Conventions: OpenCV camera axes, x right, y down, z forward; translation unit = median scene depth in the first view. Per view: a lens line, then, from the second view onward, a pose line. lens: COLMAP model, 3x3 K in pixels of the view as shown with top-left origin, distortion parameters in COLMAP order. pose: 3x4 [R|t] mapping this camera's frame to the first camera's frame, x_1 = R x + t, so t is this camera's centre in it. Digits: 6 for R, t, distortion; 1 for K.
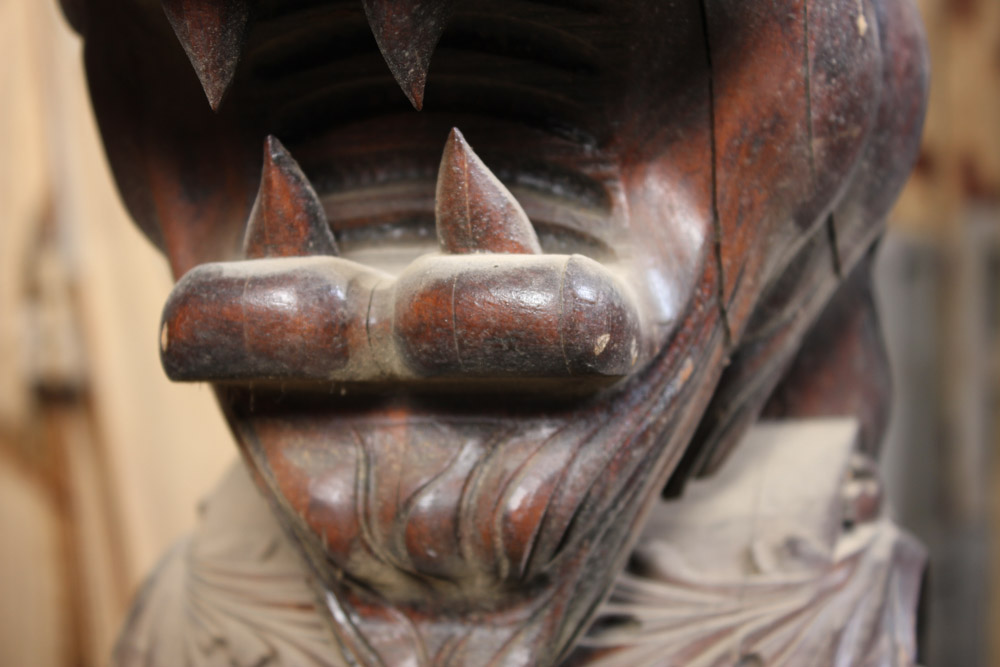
lens RADIAL K [[2085.2, 0, 500.3], [0, 2085.2, 330.7], [0, 0, 1]] dist [0.033489, 0.000000]
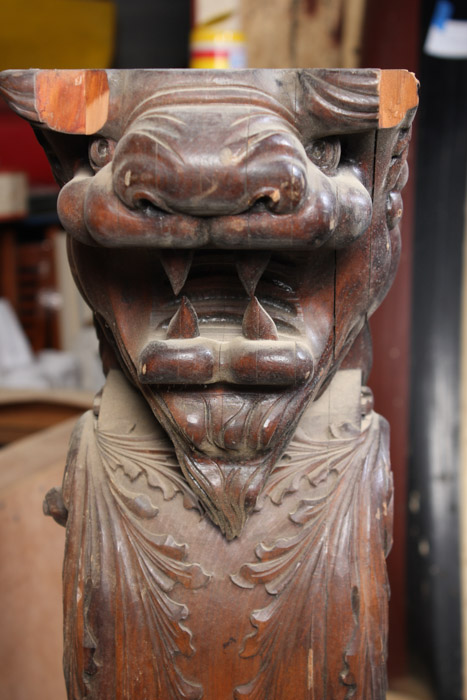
lens RADIAL K [[1493.5, 0, 237.9], [0, 1493.5, 346.1], [0, 0, 1]] dist [0.055936, 0.000000]
pose [[0.978124, -0.012462, 0.207651, -0.423747], [-0.017755, 0.989560, 0.143022, -0.292581], [-0.207266, -0.143580, 0.967691, -0.861127]]
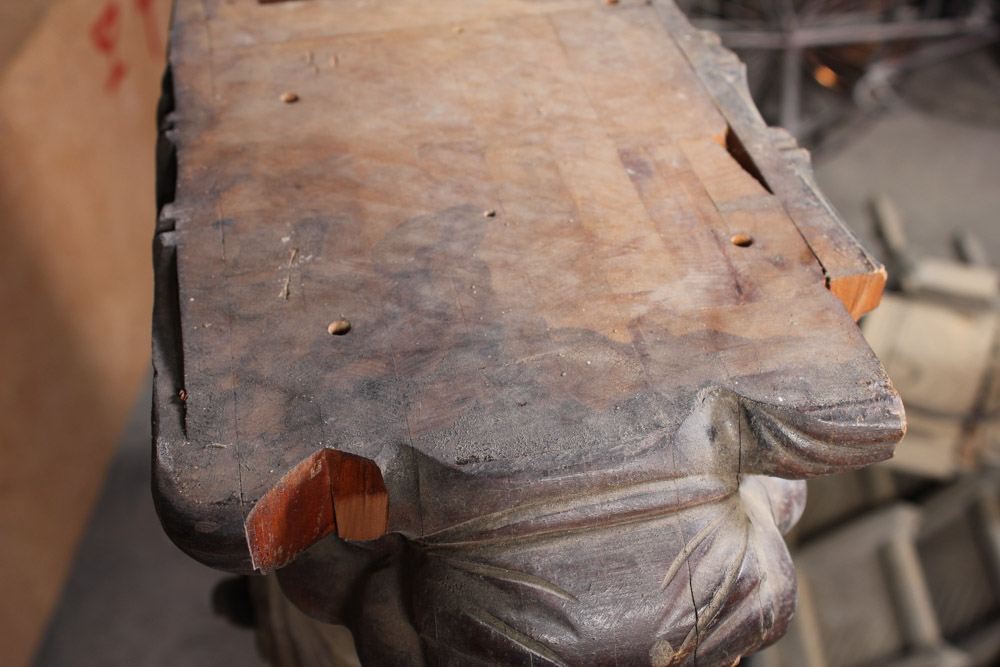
lens RADIAL K [[1325.5, 0, 507.7], [0, 1325.5, 340.7], [0, 0, 1]] dist [-0.086831, 0.000000]
pose [[0.883899, -0.299915, 0.358851, -0.395226], [-0.000043, 0.767251, 0.641347, -0.886148], [-0.467678, -0.566901, 0.678159, 0.355690]]
